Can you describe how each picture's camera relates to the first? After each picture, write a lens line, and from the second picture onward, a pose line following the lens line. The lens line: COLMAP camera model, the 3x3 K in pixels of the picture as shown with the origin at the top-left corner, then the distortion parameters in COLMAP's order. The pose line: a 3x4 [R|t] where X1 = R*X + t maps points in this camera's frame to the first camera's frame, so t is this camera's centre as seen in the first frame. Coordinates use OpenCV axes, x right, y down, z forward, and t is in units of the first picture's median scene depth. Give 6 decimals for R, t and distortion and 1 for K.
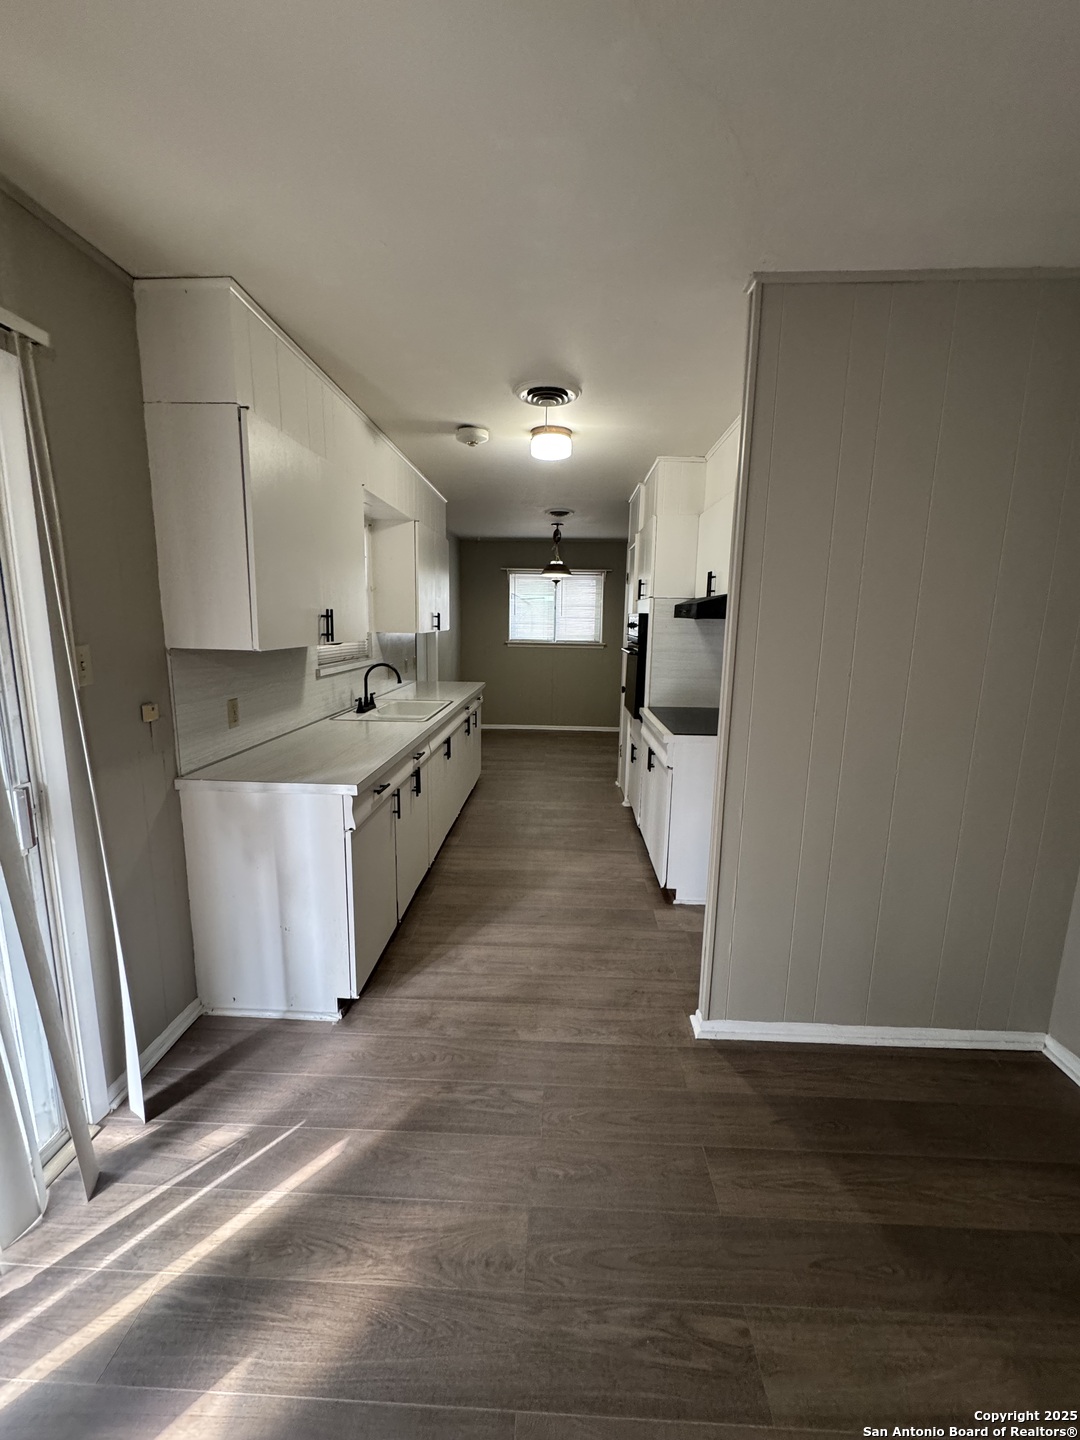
lens RADIAL K [[574.6, 0, 540.1], [0, 574.6, 718.5], [0, 0, 1]] dist [-0.002062, 0.000366]
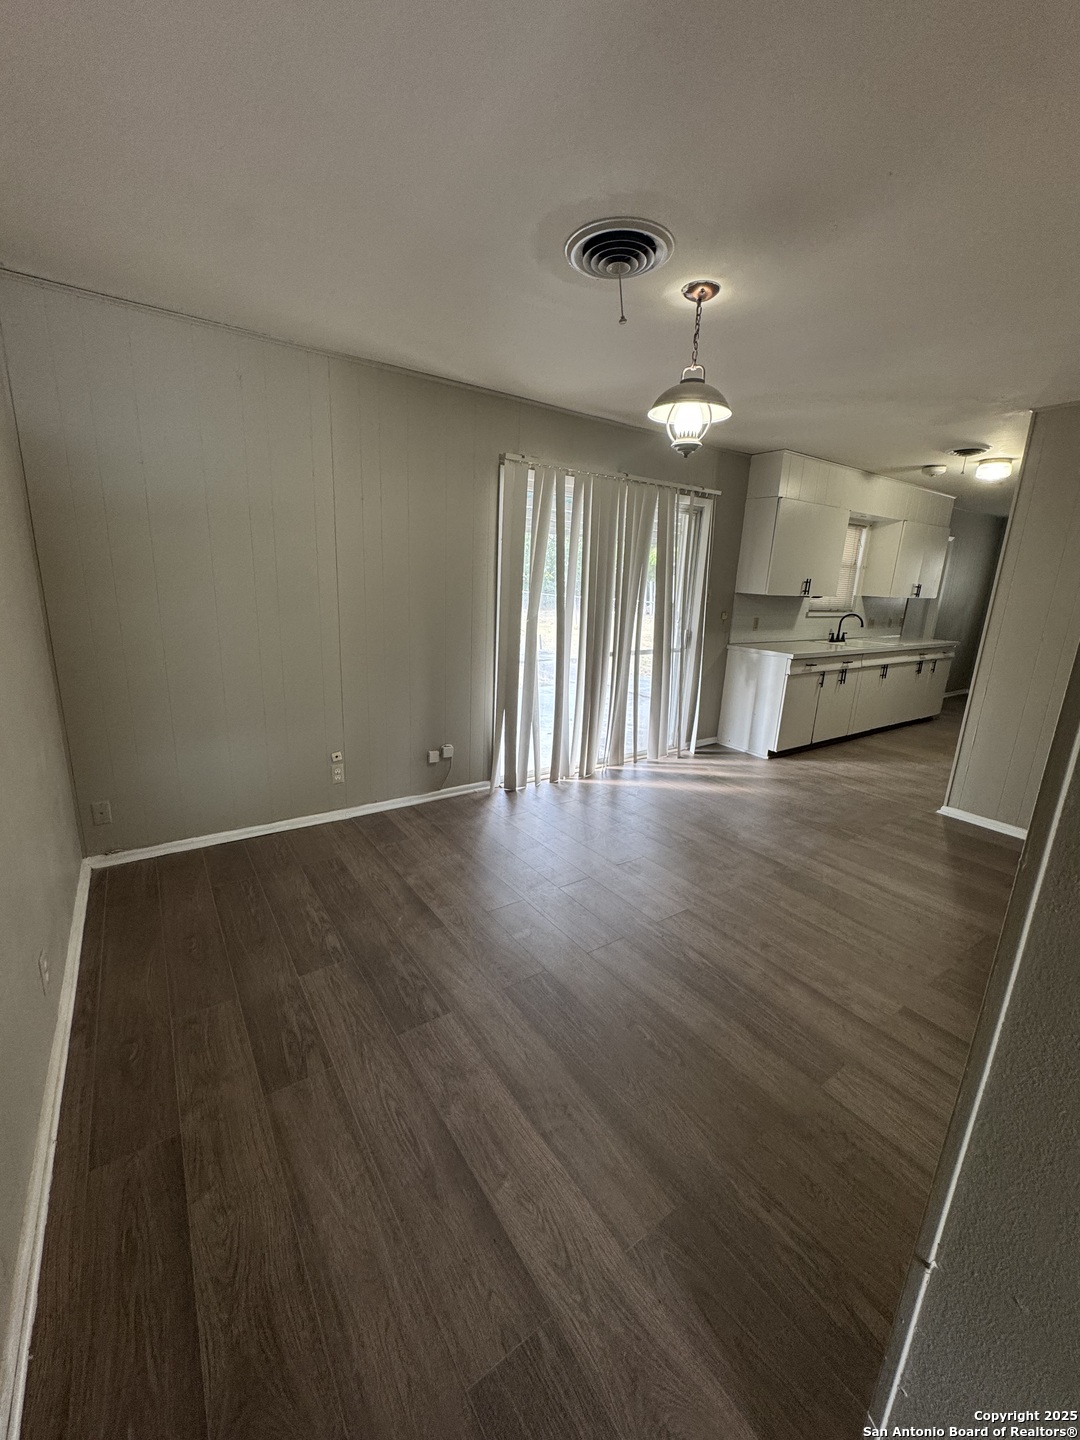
lens RADIAL K [[574.6, 0, 544.2], [0, 574.6, 717.3], [0, 0, 1]] dist [-0.002062, 0.000366]
pose [[0.606774, 0.199738, -0.769370, 0.914327], [-0.167488, 0.978310, 0.121889, 0.251806], [0.777028, 0.054901, 0.627067, -1.238263]]
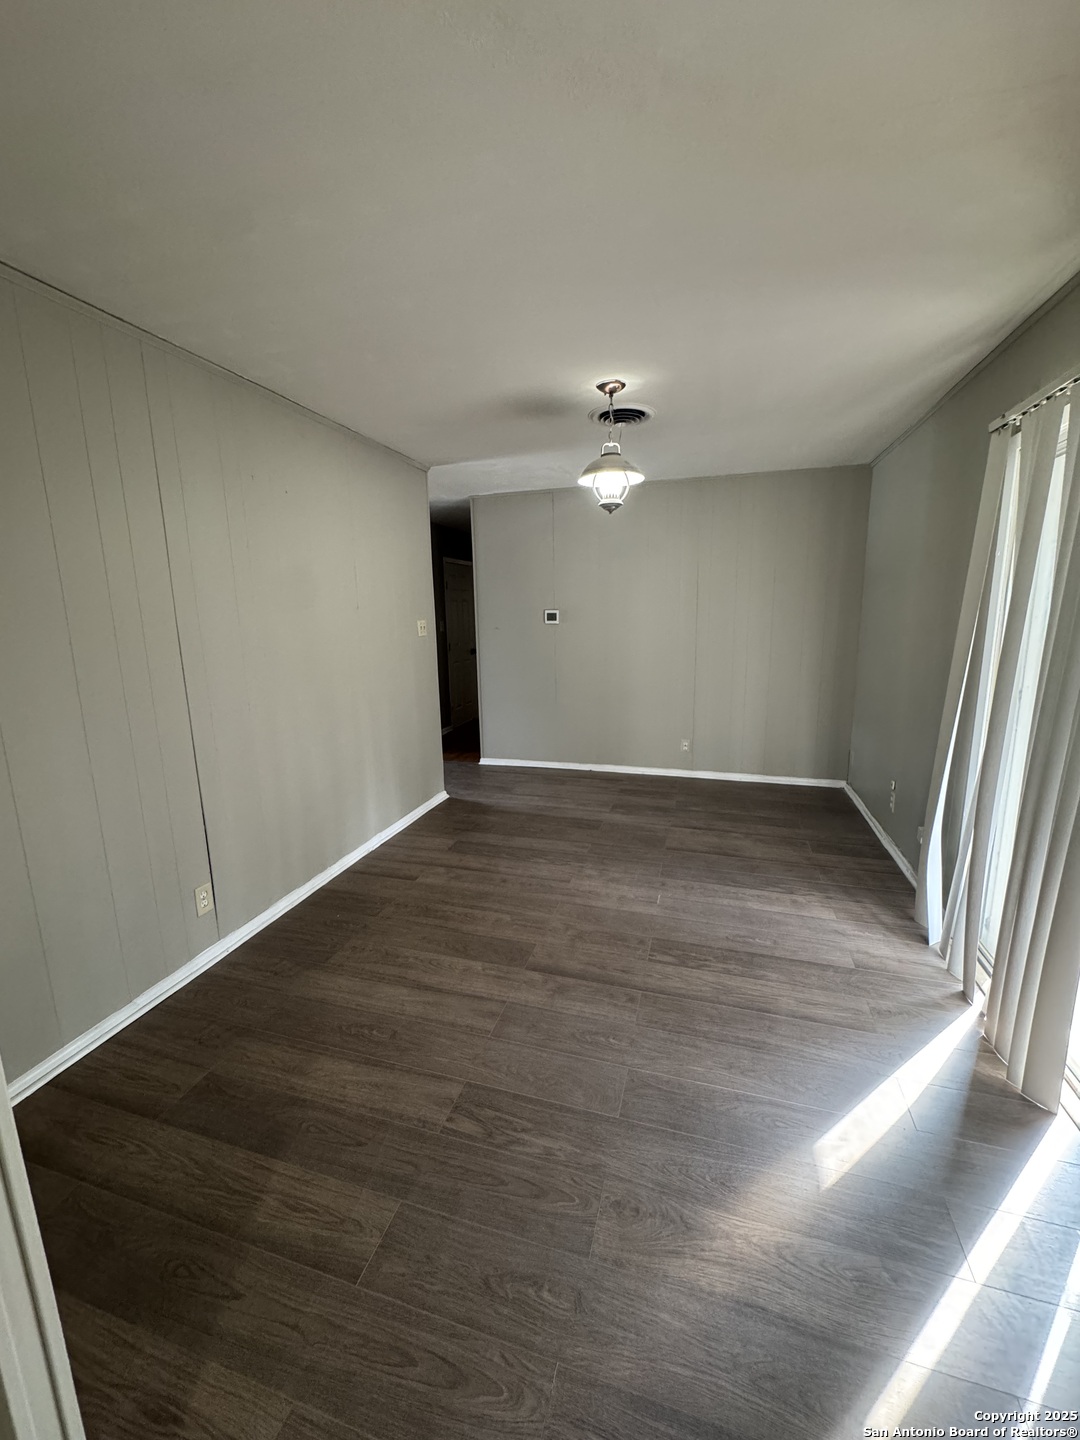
lens RADIAL K [[574.6, 0, 539.7], [0, 574.6, 709.1], [0, 0, 1]] dist [-0.002062, 0.000366]
pose [[-0.968031, -0.040026, 0.247616, -0.096852], [0.047045, 0.940693, 0.335980, -0.195883], [-0.246379, 0.336889, -0.908737, 1.147484]]
